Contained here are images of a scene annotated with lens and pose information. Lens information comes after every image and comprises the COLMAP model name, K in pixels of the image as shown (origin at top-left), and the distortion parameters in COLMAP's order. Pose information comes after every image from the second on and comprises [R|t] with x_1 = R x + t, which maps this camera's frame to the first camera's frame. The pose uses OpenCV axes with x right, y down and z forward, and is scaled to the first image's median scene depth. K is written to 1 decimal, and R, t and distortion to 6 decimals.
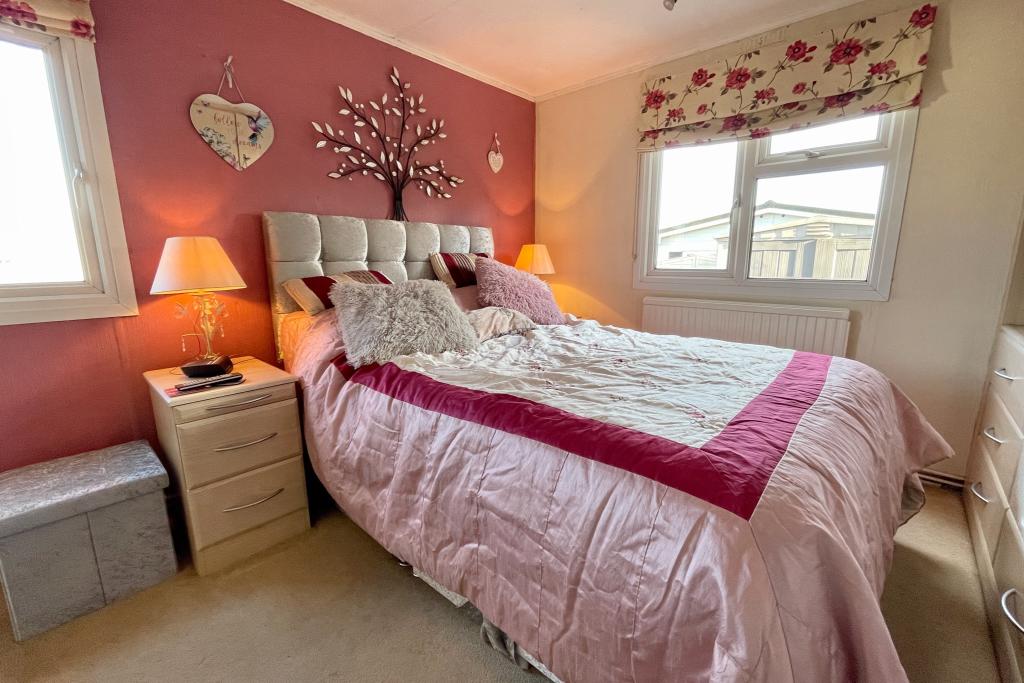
lens RADIAL K [[433.4, 0, 511.2], [0, 433.4, 334.5], [0, 0, 1]] dist [-0.000426, 0.000624]
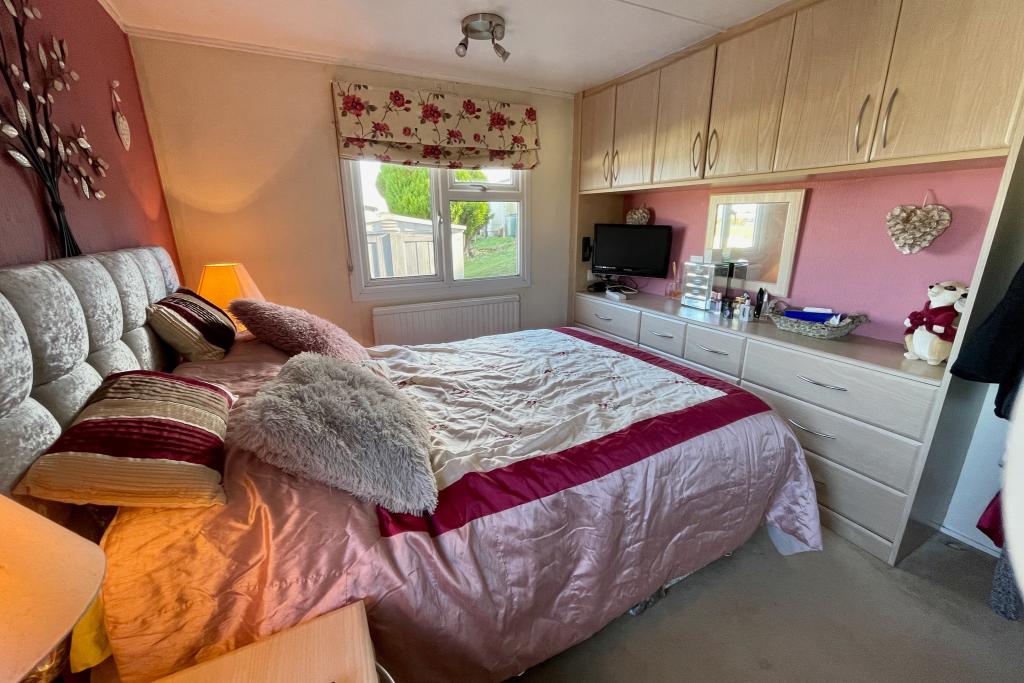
lens RADIAL K [[412.7, 0, 513.5], [0, 412.7, 338.9], [0, 0, 1]] dist [0.000652, 0.000356]
pose [[0.349108, -0.259106, 0.900549, -0.566887], [0.174084, 0.962217, 0.209364, -0.201644], [-0.920771, 0.083680, 0.381023, 0.427372]]
